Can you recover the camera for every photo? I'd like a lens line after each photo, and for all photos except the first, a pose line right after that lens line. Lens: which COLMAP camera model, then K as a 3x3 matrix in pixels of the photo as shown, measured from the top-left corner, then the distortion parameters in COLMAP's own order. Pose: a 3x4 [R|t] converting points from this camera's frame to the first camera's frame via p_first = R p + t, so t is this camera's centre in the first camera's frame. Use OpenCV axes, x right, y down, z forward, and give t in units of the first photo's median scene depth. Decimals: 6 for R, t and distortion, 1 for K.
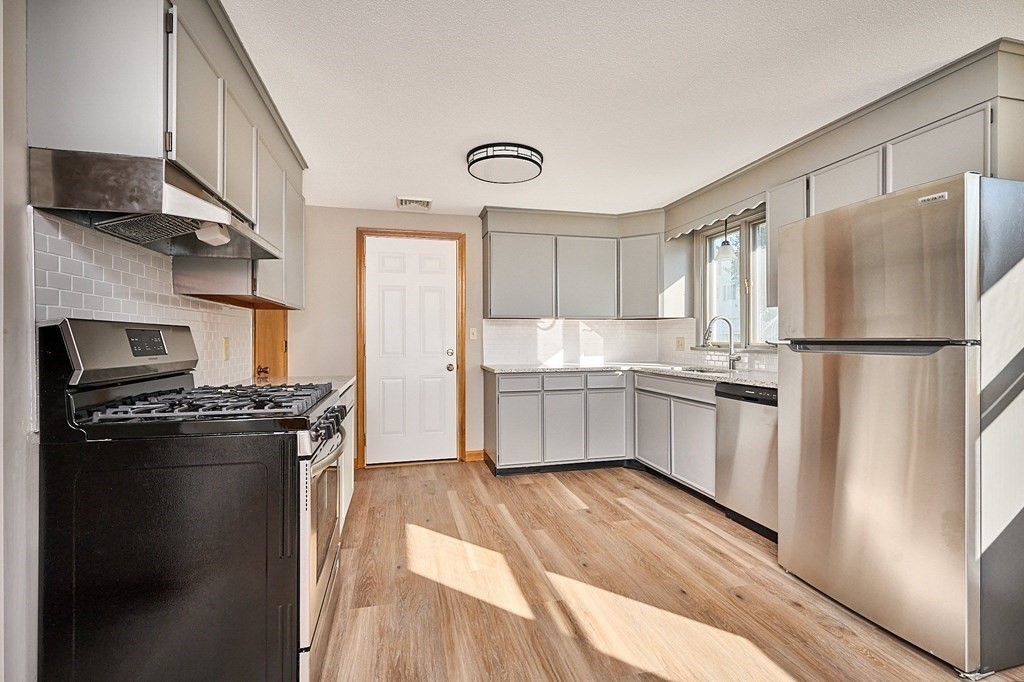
lens RADIAL K [[419.5, 0, 517.1], [0, 419.5, 337.4], [0, 0, 1]] dist [-0.000883, 0.000084]
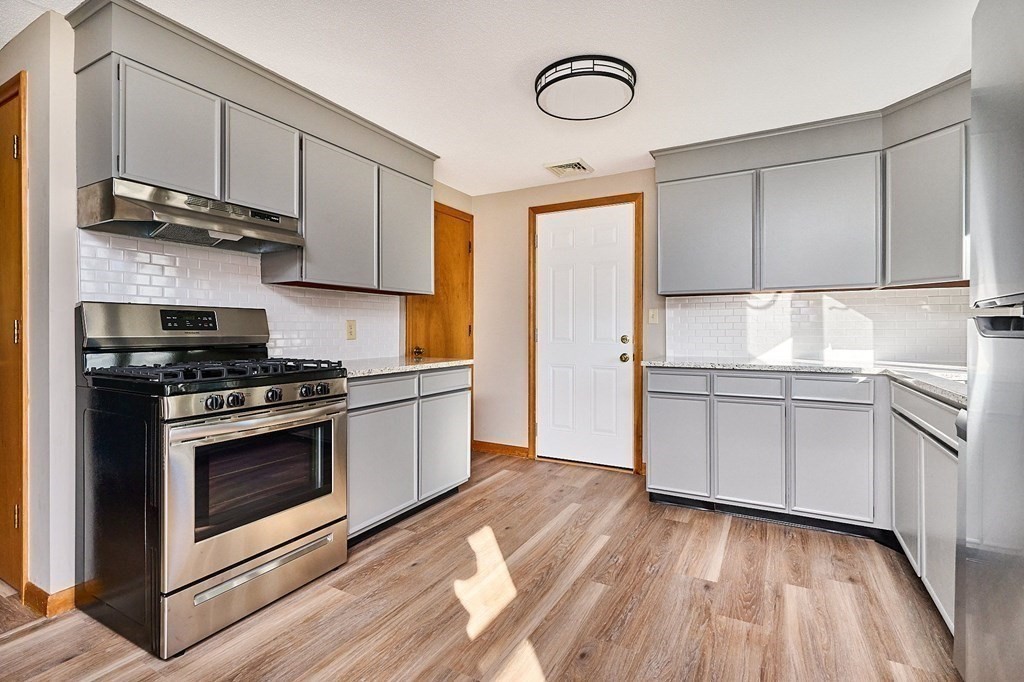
lens RADIAL K [[452.7, 0, 513.4], [0, 452.7, 327.5], [0, 0, 1]] dist [-0.001788, -0.000009]
pose [[0.762982, 0.000178, -0.646419, 0.322315], [0.001593, 0.999996, 0.002156, 0.013182], [0.646418, -0.002675, 0.762979, 0.229535]]
